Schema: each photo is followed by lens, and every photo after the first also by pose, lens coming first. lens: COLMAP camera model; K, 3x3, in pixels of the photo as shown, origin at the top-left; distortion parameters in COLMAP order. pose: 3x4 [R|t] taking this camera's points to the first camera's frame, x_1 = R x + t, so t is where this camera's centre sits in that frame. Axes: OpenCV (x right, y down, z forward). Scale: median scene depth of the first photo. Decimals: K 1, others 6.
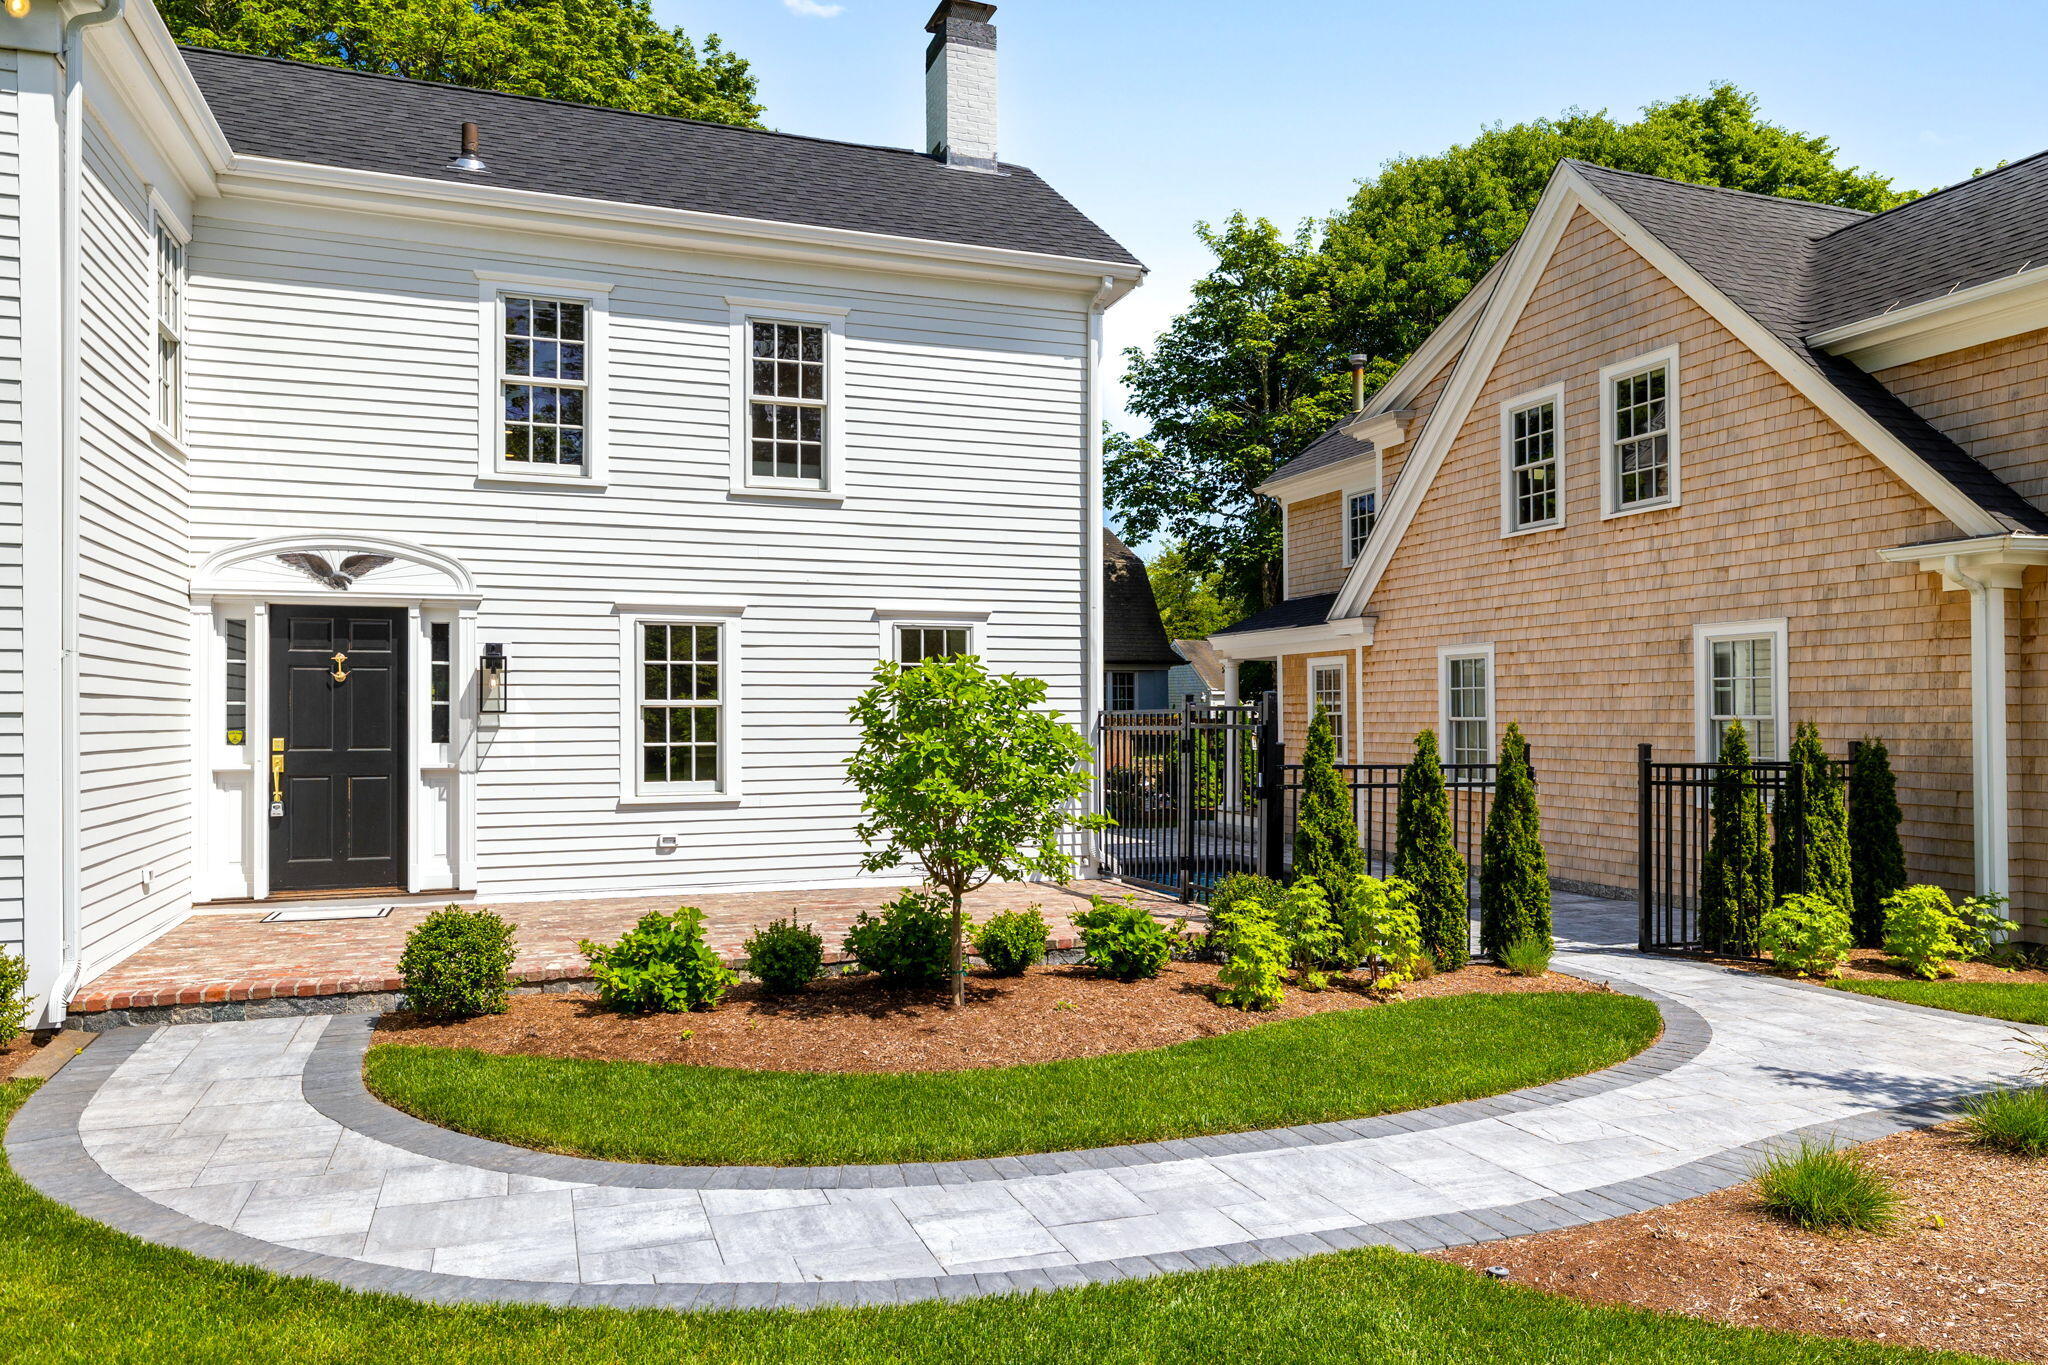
lens RADIAL K [[1333.0, 0, 1009.1], [0, 1333.0, 701.4], [0, 0, 1]] dist [-0.002216, 0.000724]
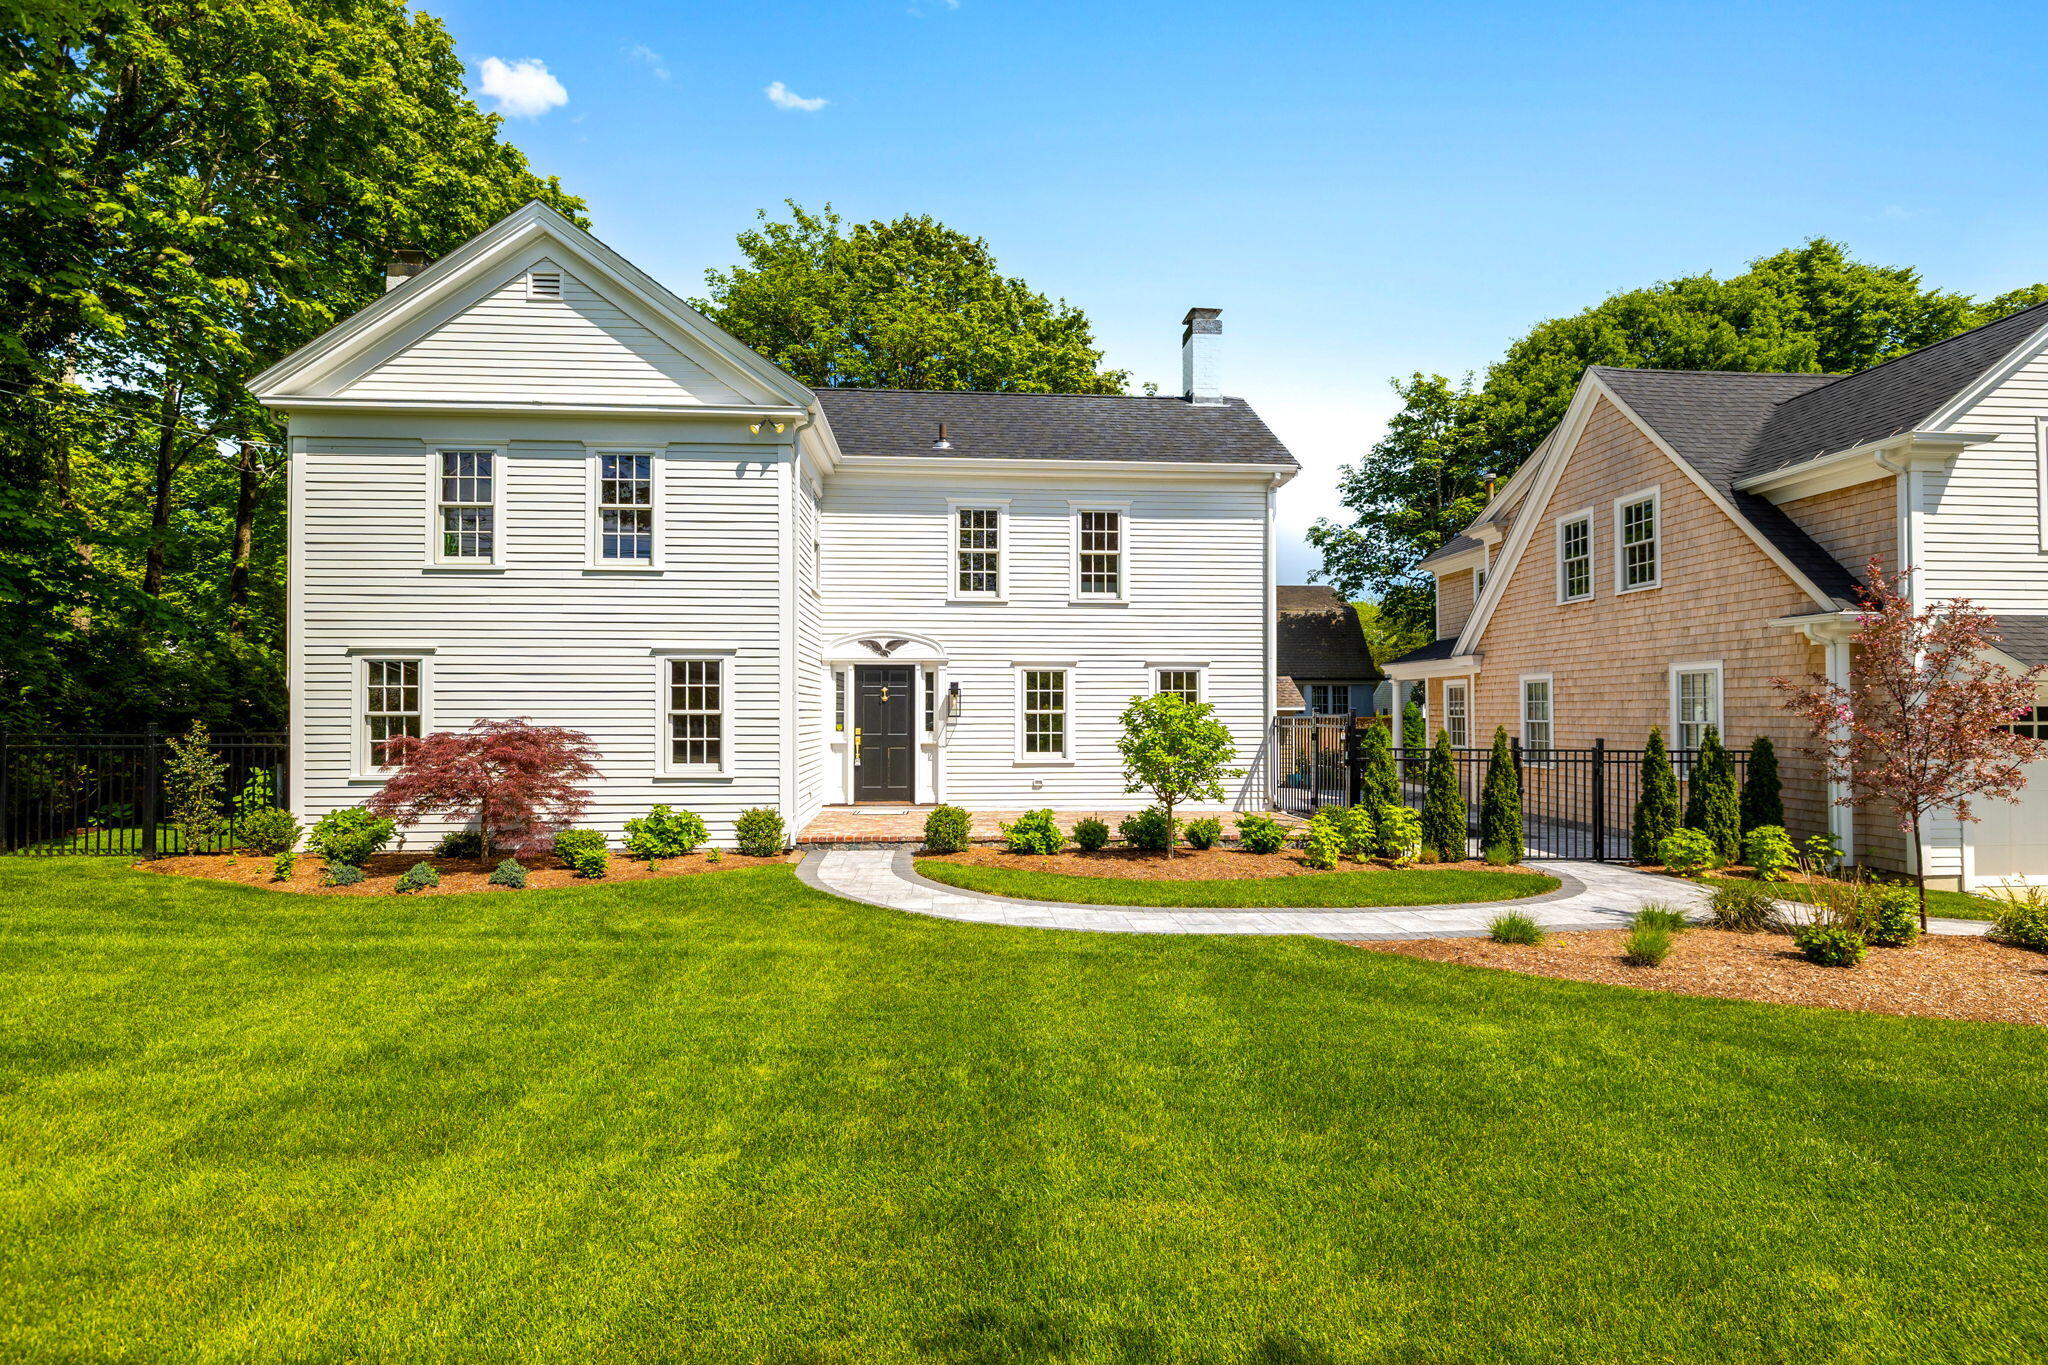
lens RADIAL K [[954.1, 0, 1021.4], [0, 954.1, 695.5], [0, 0, 1]] dist [-0.002527, -0.000233]
pose [[0.963897, -0.000520, -0.266275, 0.086797], [-0.001275, 0.999978, -0.006570, -0.012540], [0.266272, 0.006672, 0.963875, -0.331537]]
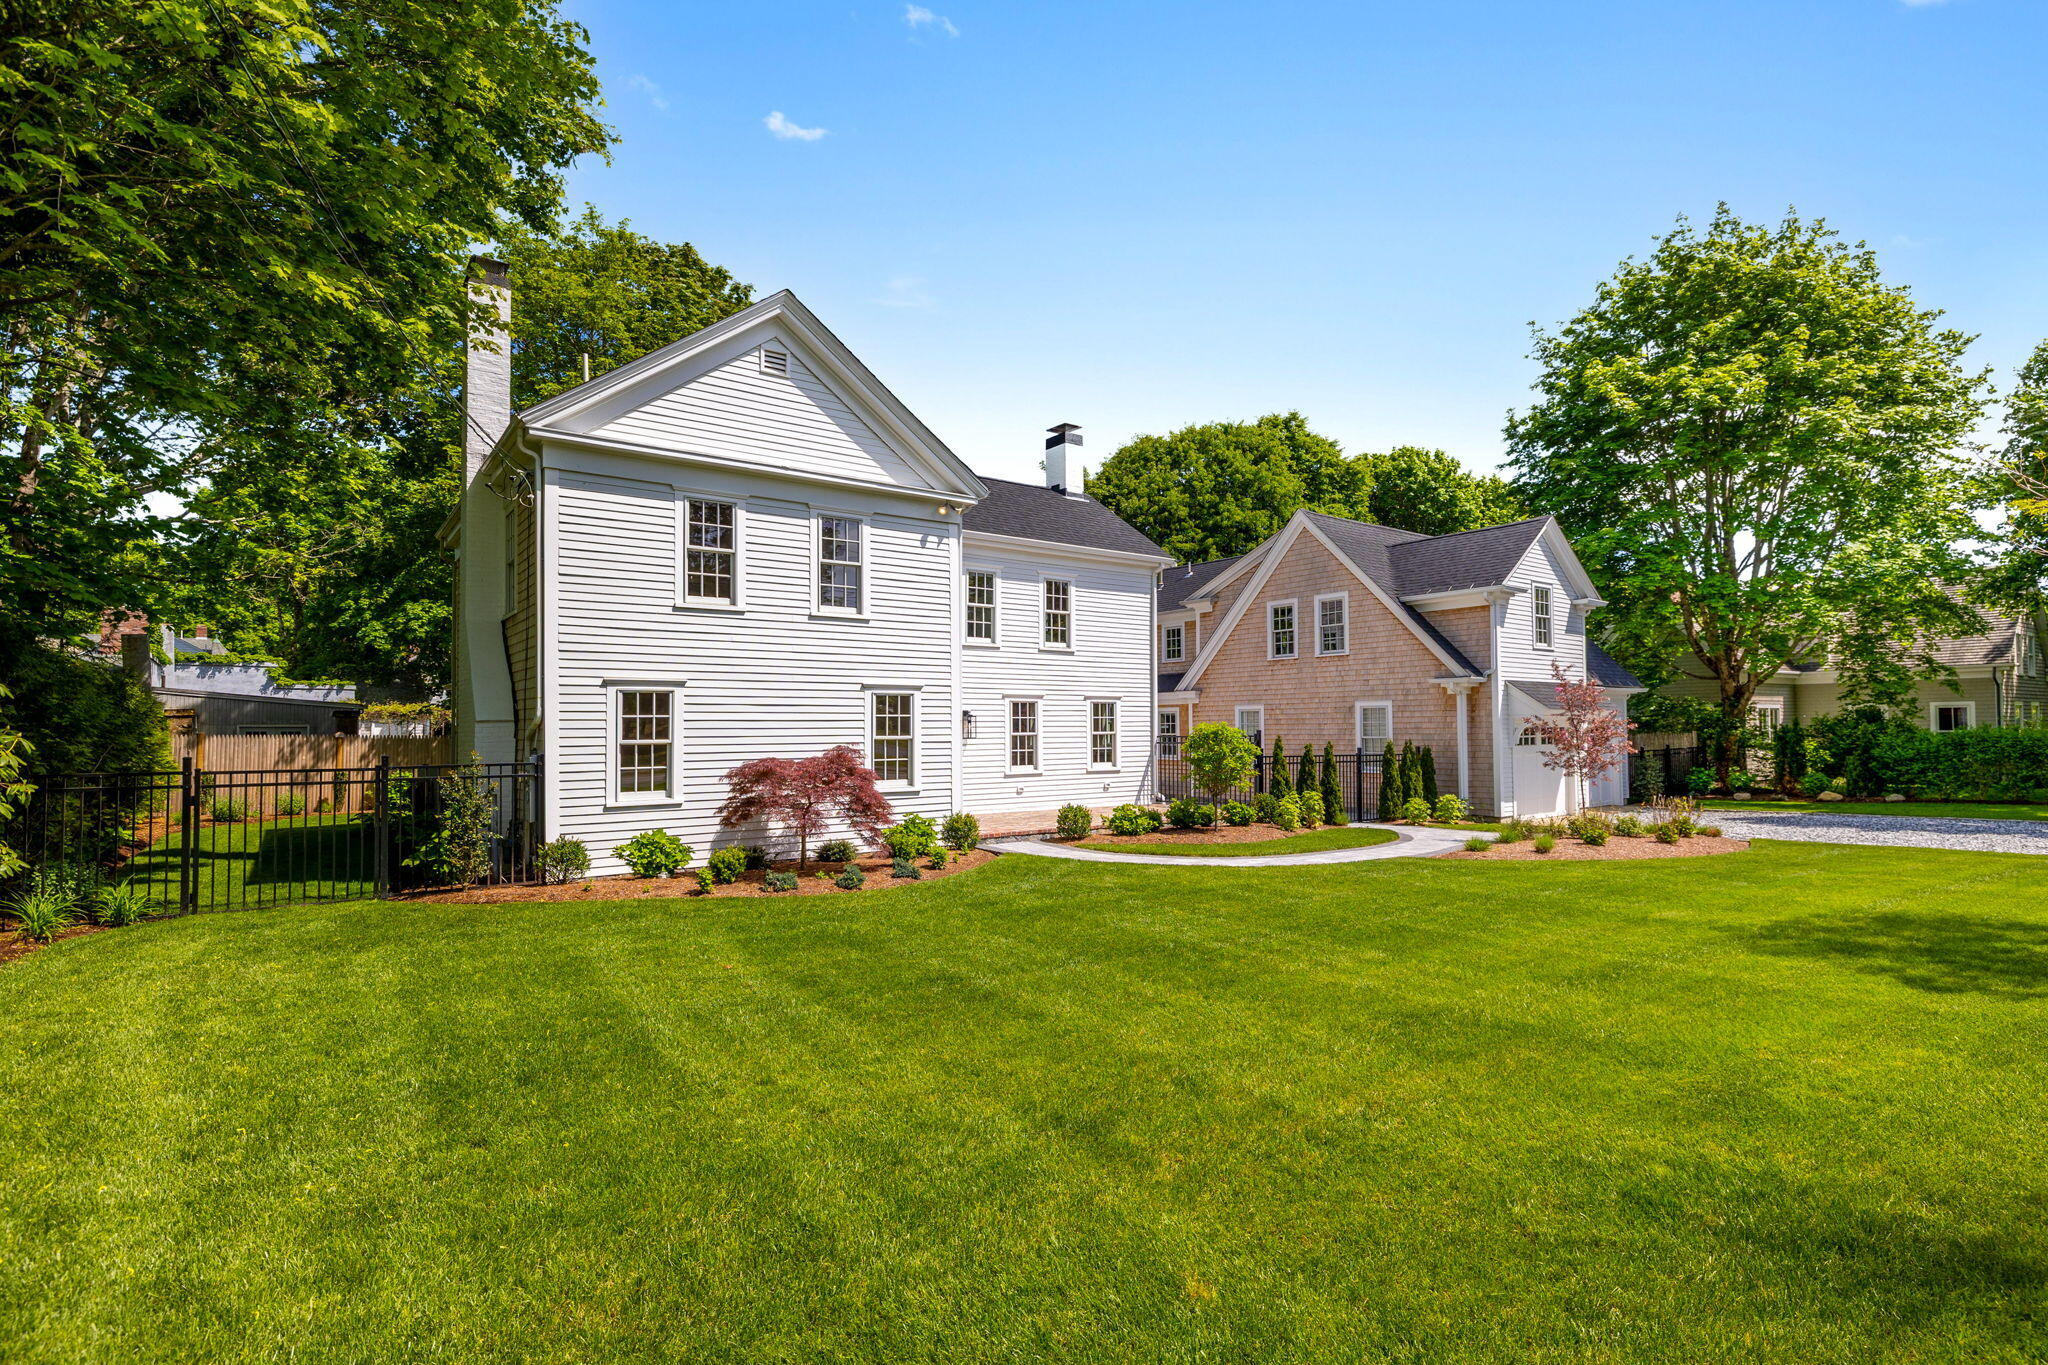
lens RADIAL K [[954.1, 0, 1021.4], [0, 954.1, 695.5], [0, 0, 1]] dist [-0.002527, -0.000233]
pose [[0.960102, 0.008560, 0.279519, -0.711257], [-0.001850, 0.999704, -0.024259, -0.025803], [-0.279644, 0.022774, 0.959834, -0.674867]]
